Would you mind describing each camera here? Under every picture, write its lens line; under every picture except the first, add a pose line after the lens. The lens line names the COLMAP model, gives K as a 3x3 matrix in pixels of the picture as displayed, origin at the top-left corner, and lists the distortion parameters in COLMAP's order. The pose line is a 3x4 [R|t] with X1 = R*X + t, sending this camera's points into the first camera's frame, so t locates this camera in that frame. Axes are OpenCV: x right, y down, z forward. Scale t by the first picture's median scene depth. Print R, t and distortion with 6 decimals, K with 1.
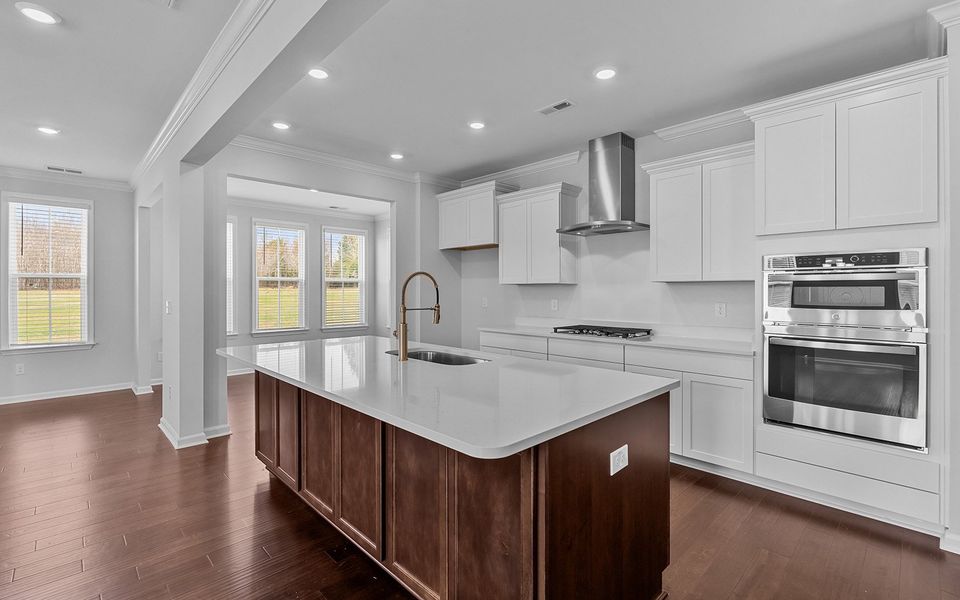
lens RADIAL K [[436.9, 0, 482.4], [0, 436.9, 285.7], [0, 0, 1]] dist [0.002243, -0.000138]
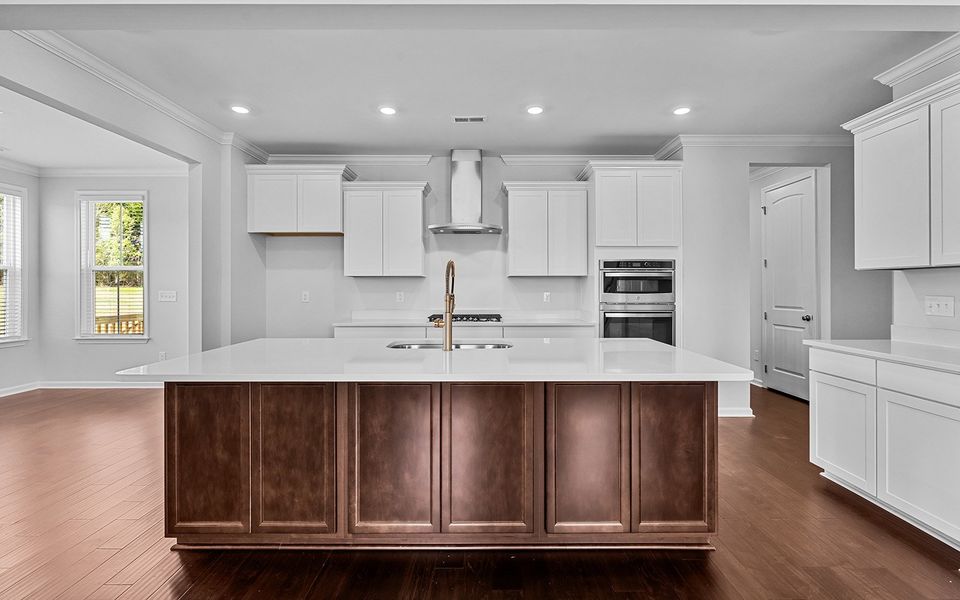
lens RADIAL K [[436.9, 0, 474.7], [0, 436.9, 282.7], [0, 0, 1]] dist [0.002243, -0.000138]
pose [[0.695112, 0.006461, 0.718872, -0.483286], [-0.006812, 0.999974, -0.002401, 0.011937], [-0.718869, -0.003228, 0.695138, 0.160010]]
